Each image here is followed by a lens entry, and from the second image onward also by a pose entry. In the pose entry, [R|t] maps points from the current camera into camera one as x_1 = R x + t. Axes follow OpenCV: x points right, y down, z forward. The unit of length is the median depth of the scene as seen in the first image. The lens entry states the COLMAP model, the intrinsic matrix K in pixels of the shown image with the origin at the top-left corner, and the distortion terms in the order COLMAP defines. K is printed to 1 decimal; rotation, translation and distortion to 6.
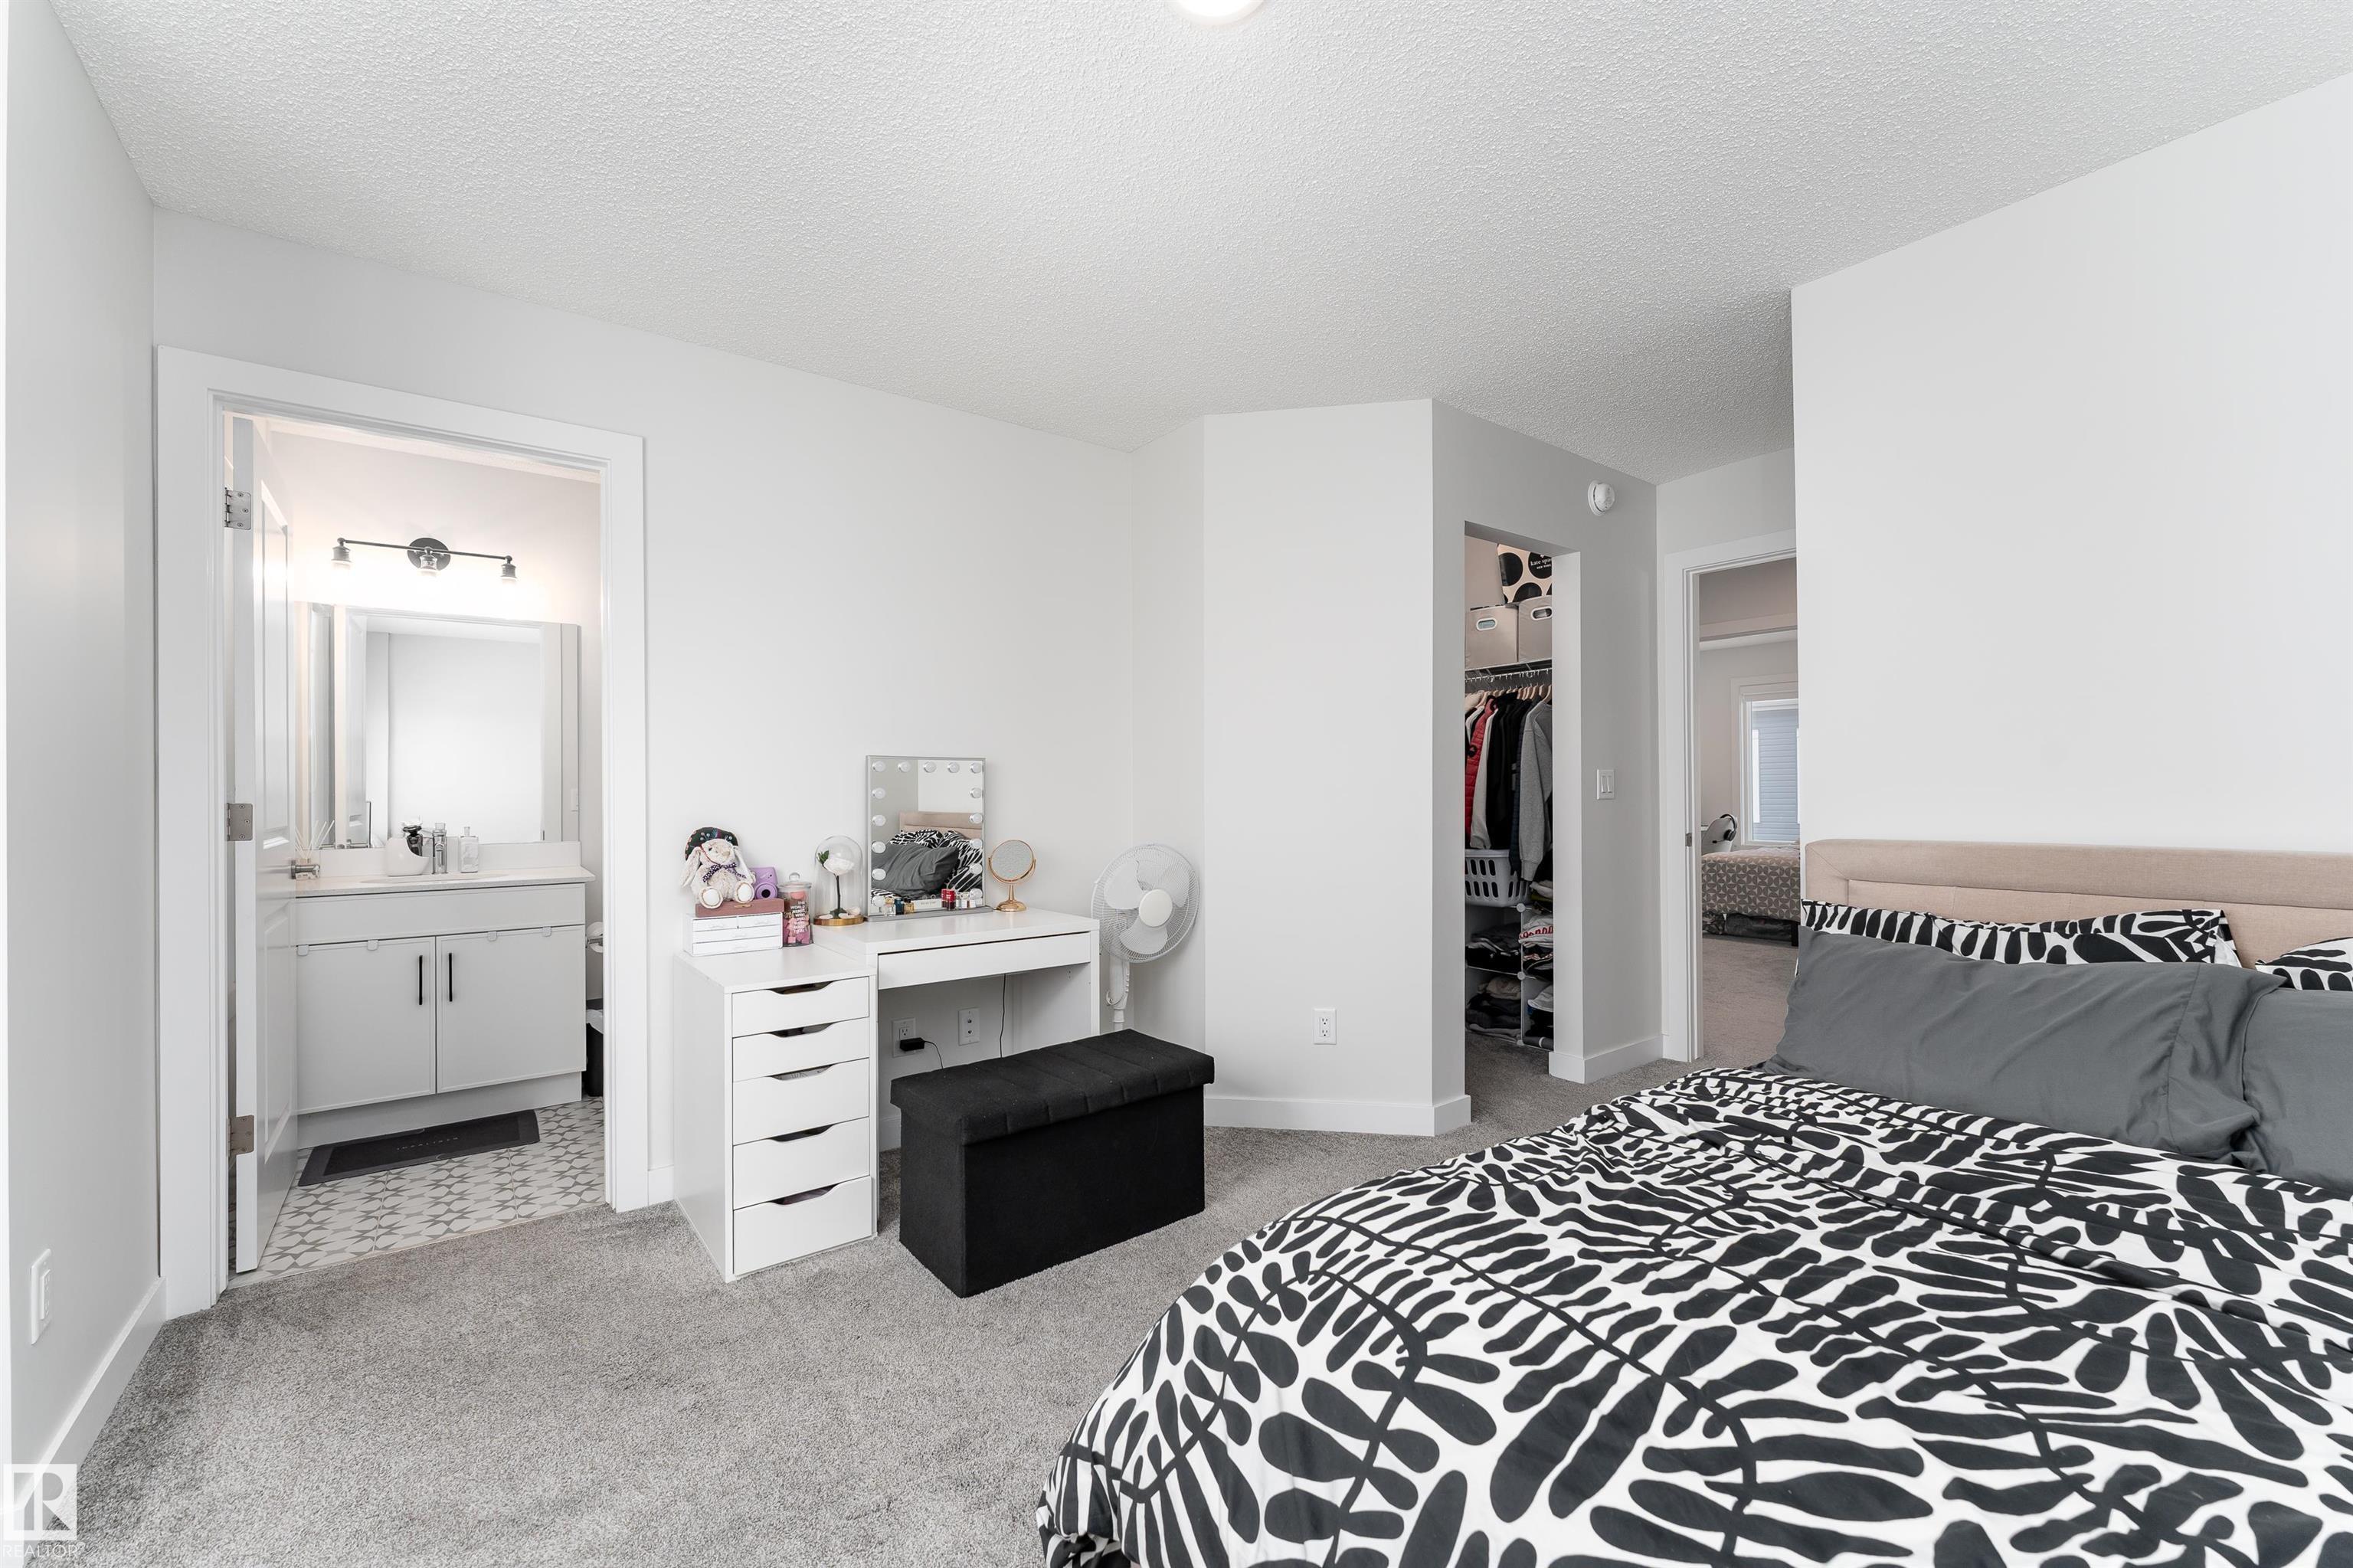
lens RADIAL K [[931.7, 0, 1177.3], [0, 931.7, 777.9], [0, 0, 1]] dist [0.002149, 0.000187]
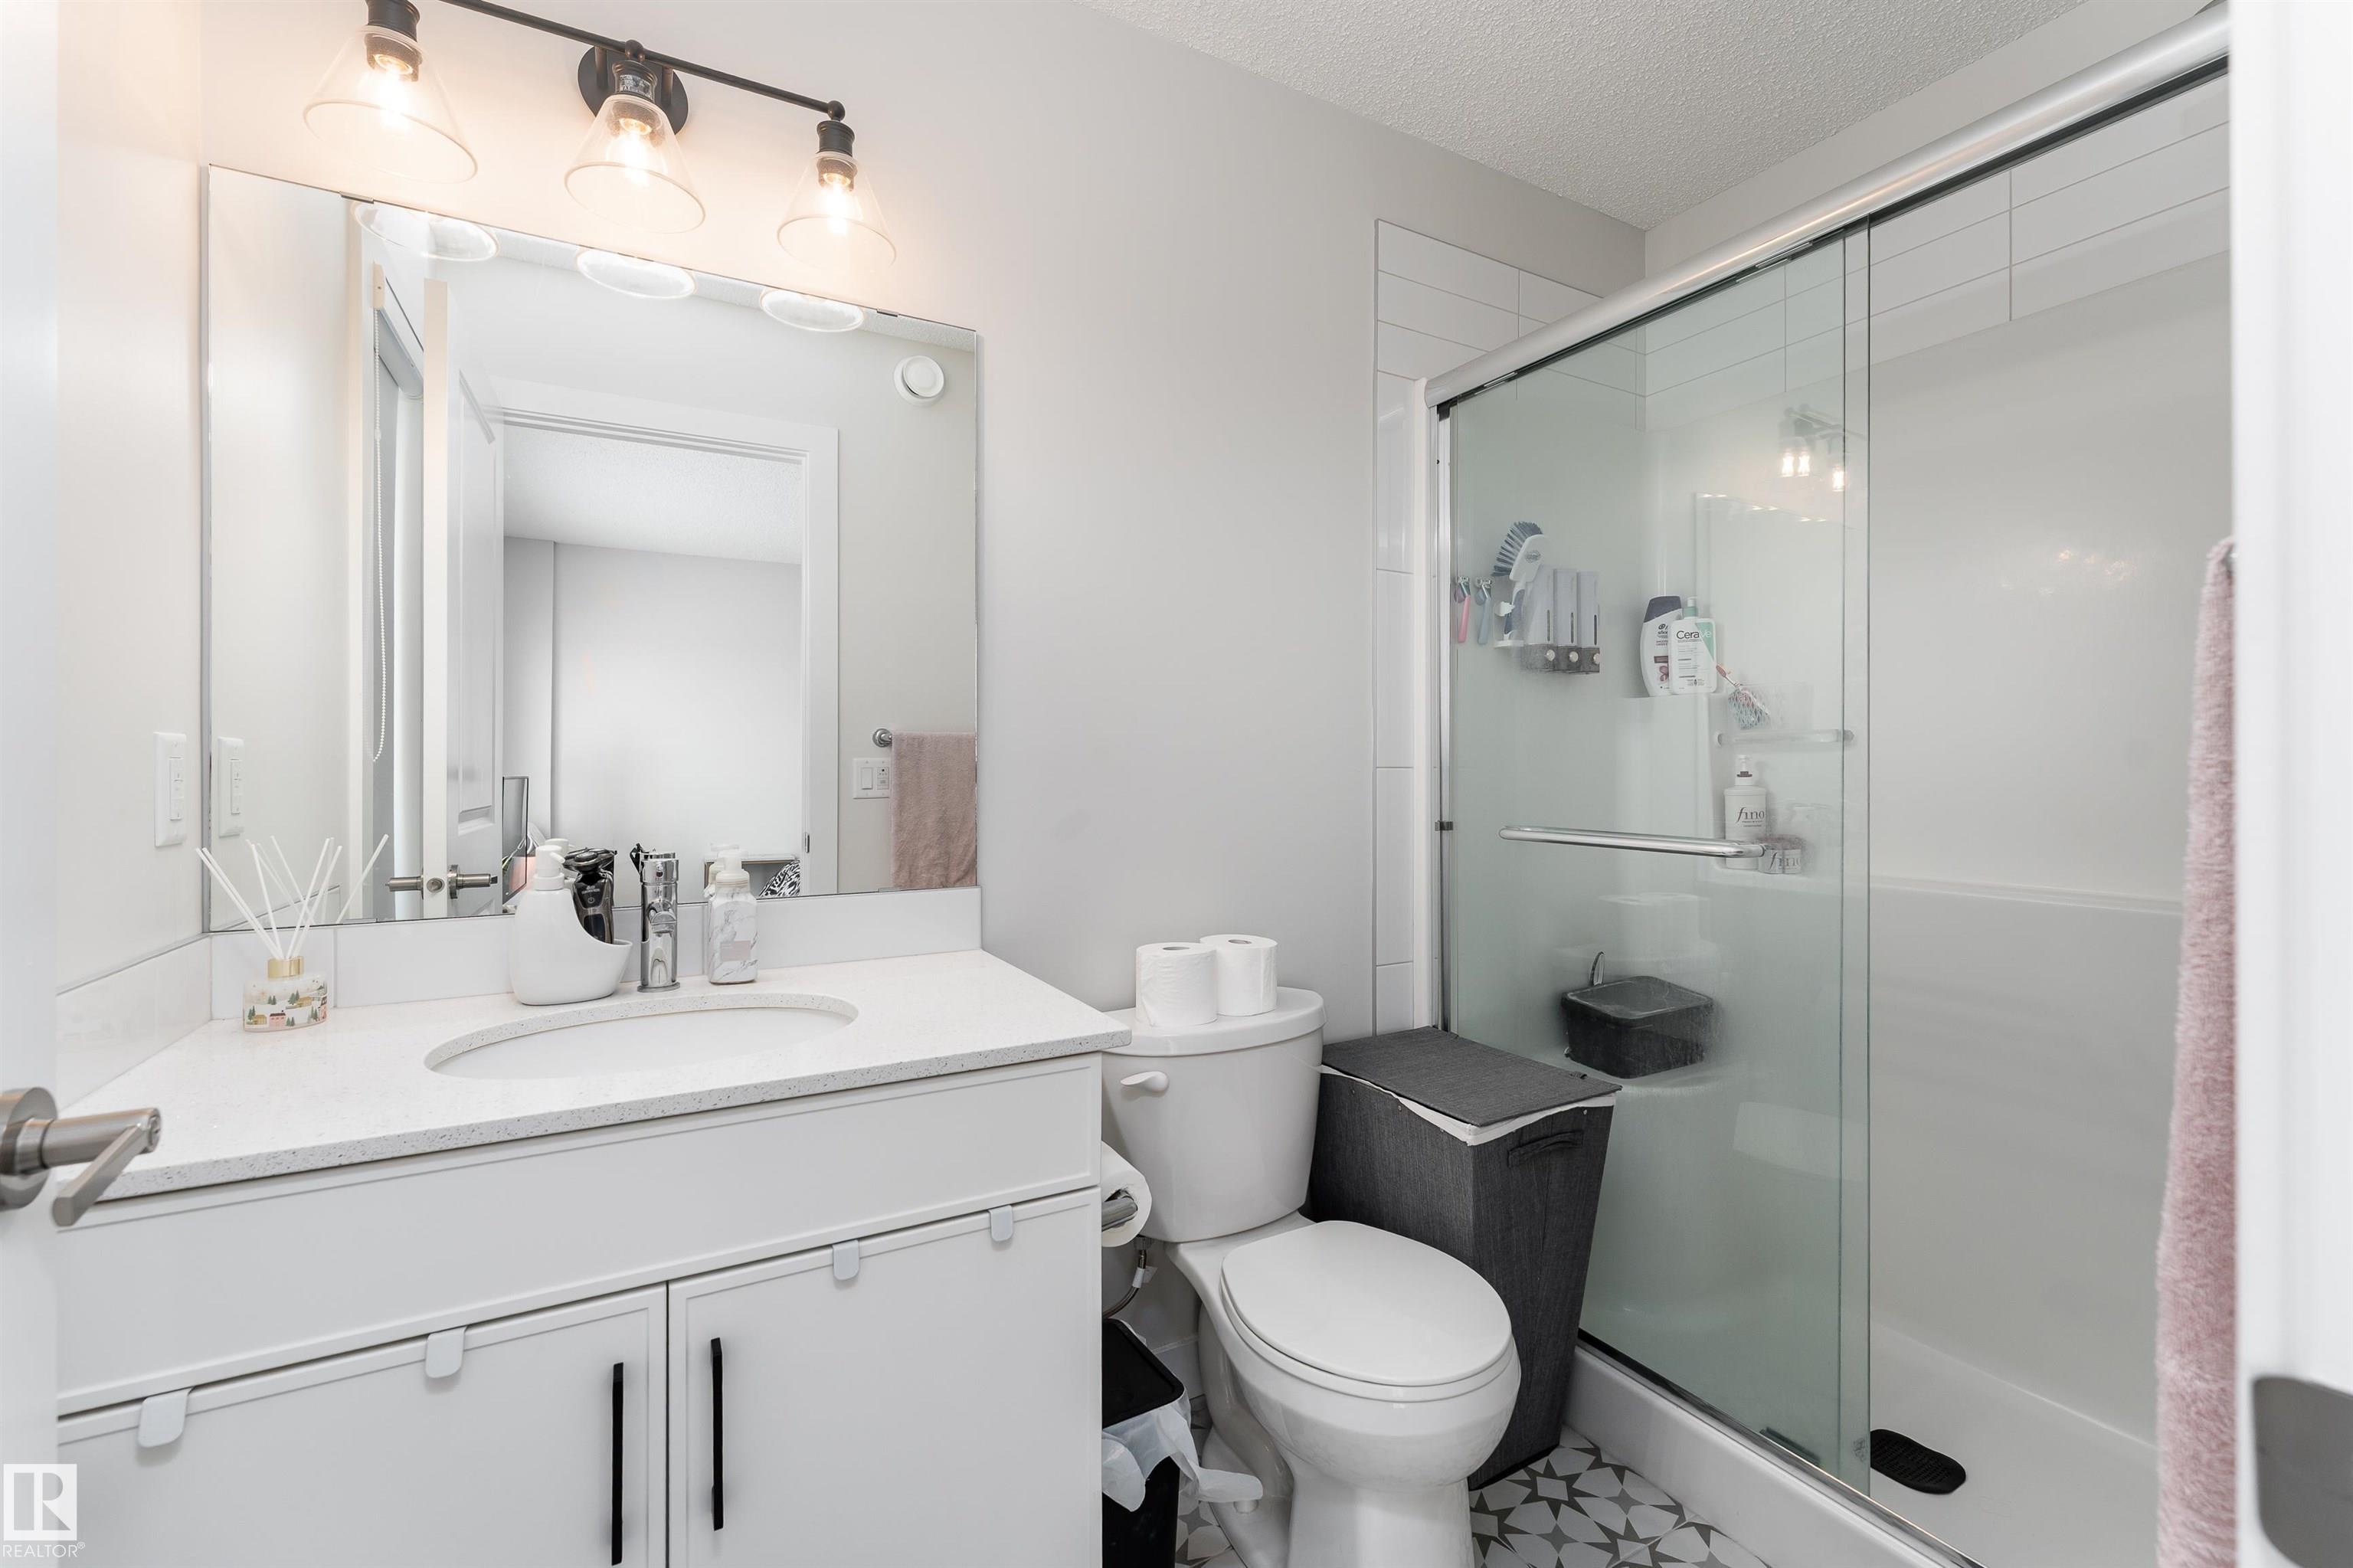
lens RADIAL K [[960.6, 0, 1173.4], [0, 960.6, 748.2], [0, 0, 1]] dist [-0.000182, -0.000140]
pose [[0.991116, 0.001420, -0.132989, -0.478298], [-0.002559, 0.999962, -0.008391, 0.013498], [0.132972, 0.008657, 0.991082, 0.579947]]
